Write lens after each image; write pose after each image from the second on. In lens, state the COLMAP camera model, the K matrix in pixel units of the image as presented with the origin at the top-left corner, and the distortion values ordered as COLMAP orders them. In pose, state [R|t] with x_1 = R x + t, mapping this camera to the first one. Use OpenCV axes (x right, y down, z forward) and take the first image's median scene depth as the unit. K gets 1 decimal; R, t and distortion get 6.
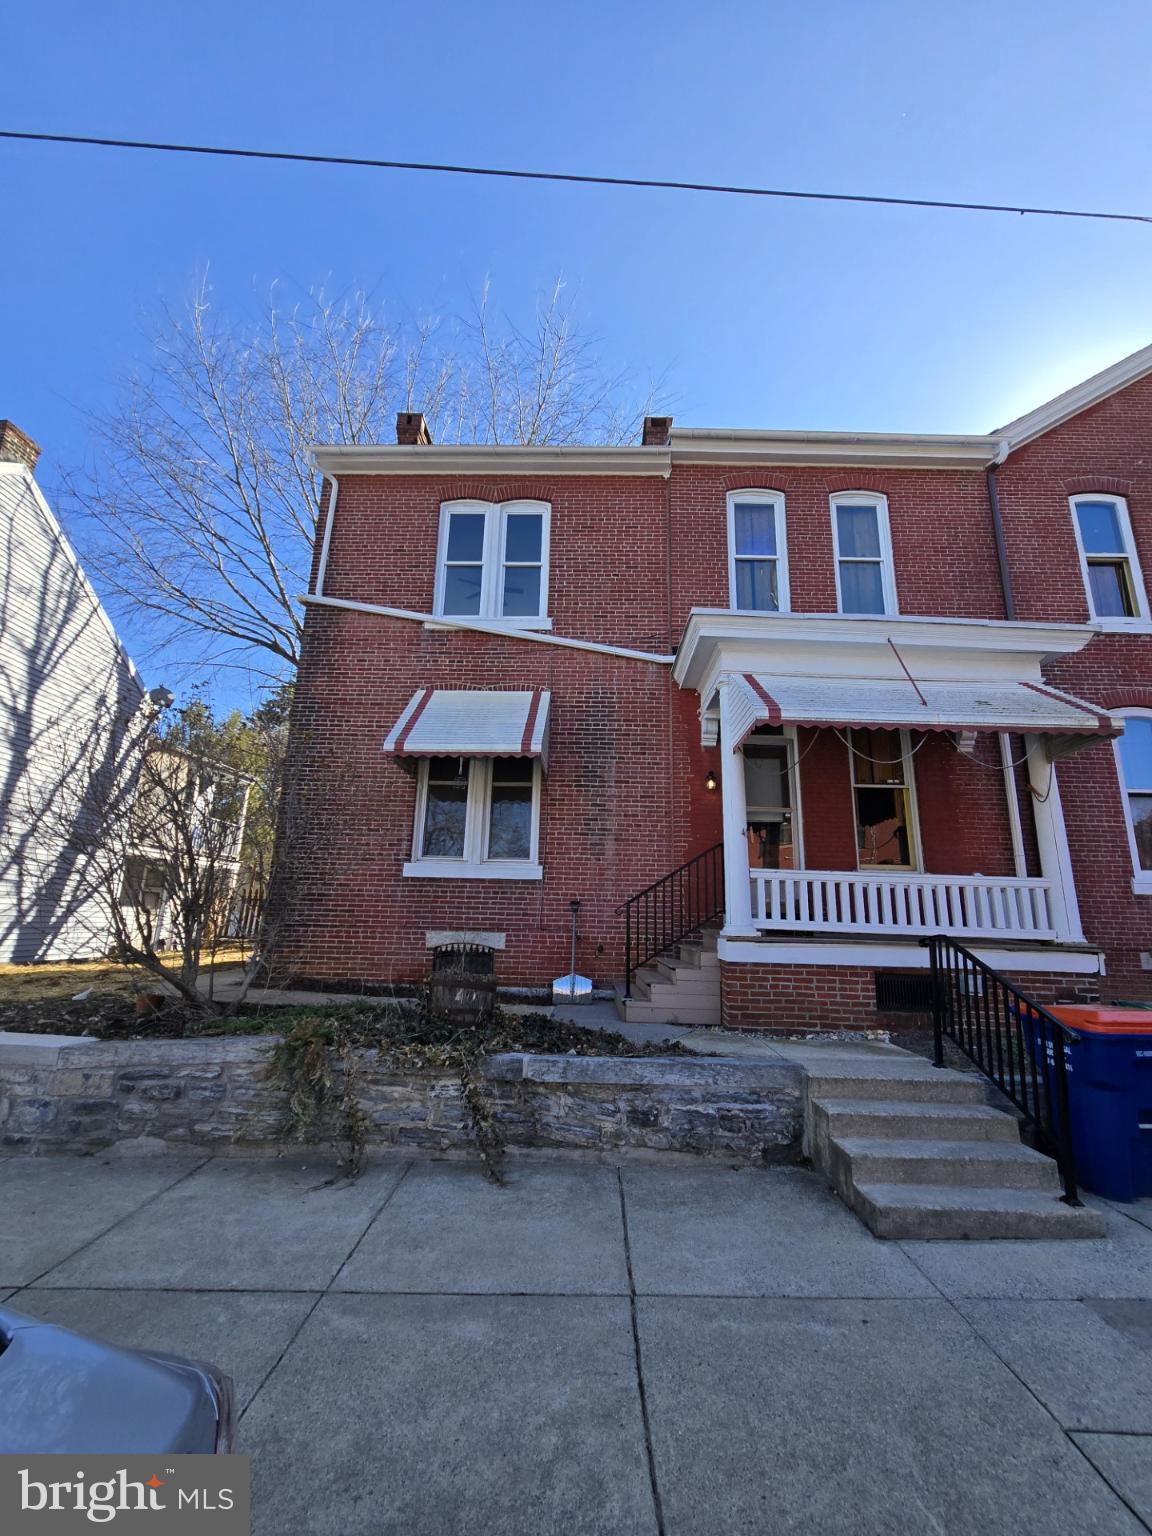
lens RADIAL K [[621.1, 0, 584.6], [0, 621.1, 770.8], [0, 0, 1]] dist [-0.011291, -0.000487]
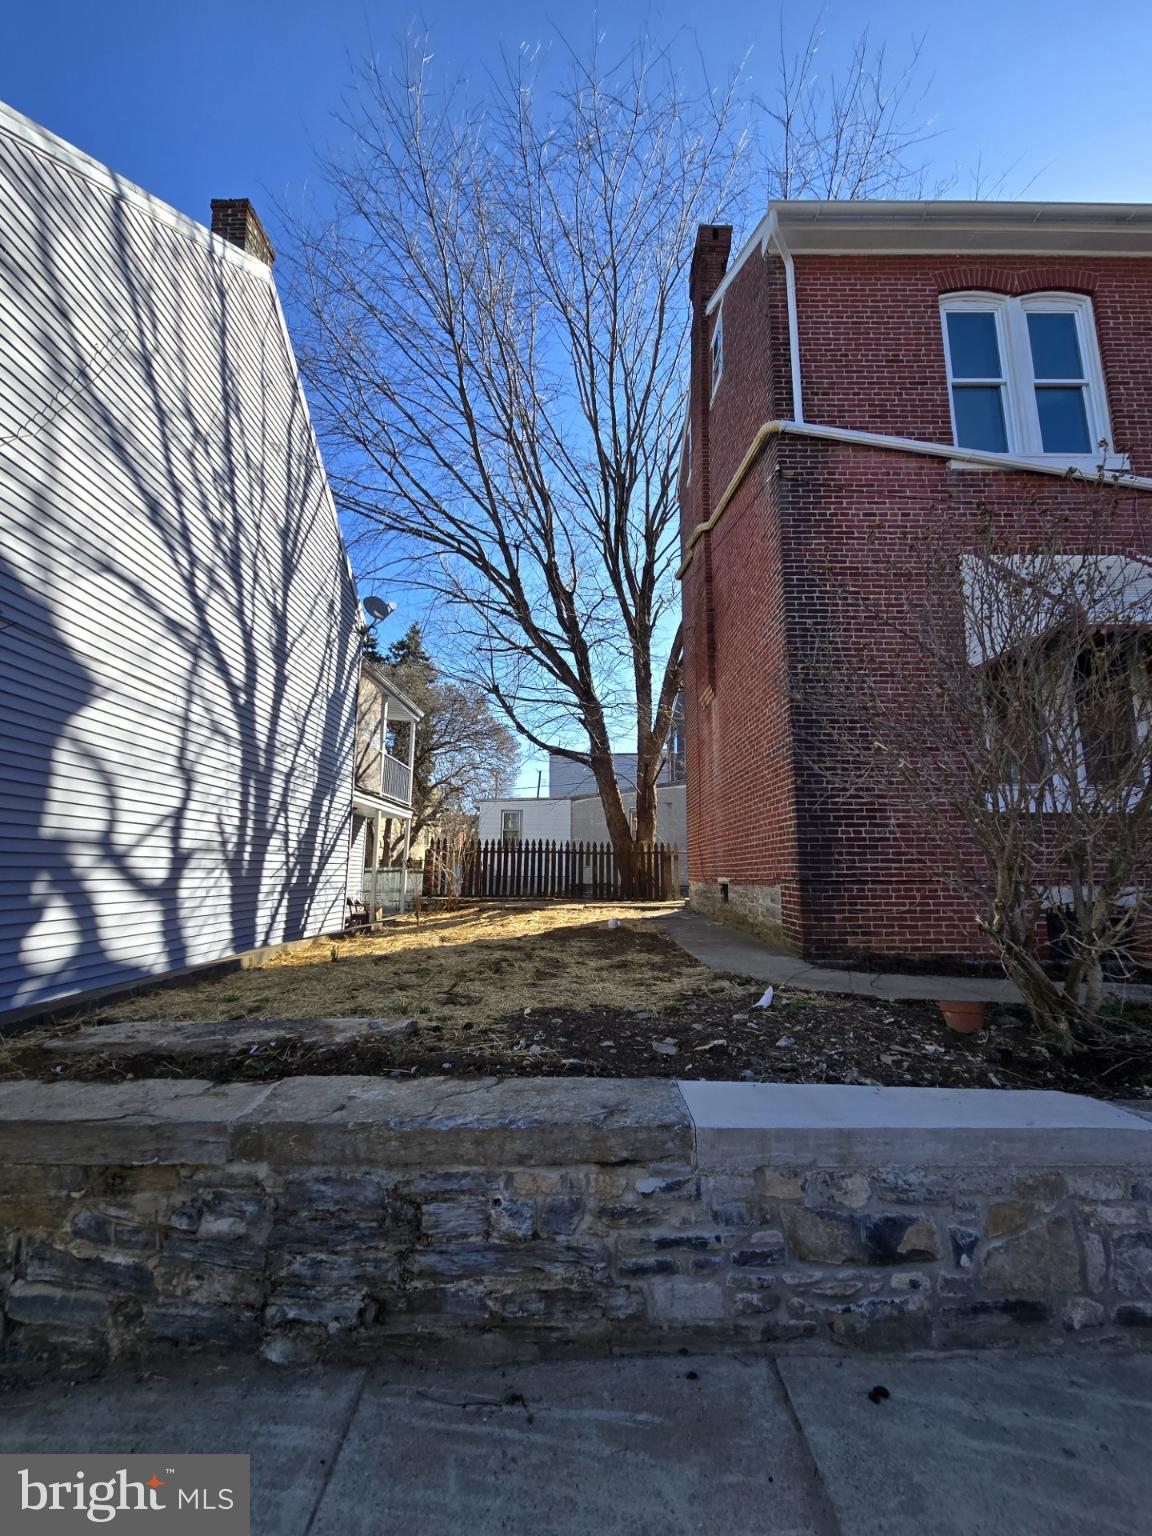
lens RADIAL K [[621.1, 0, 571.7], [0, 621.1, 770.0], [0, 0, 1]] dist [-0.011291, -0.000487]
pose [[0.999849, -0.014186, 0.010057, -0.667163], [0.013366, 0.996911, 0.077388, 0.052143], [-0.011124, -0.077242, 0.996950, 0.256580]]
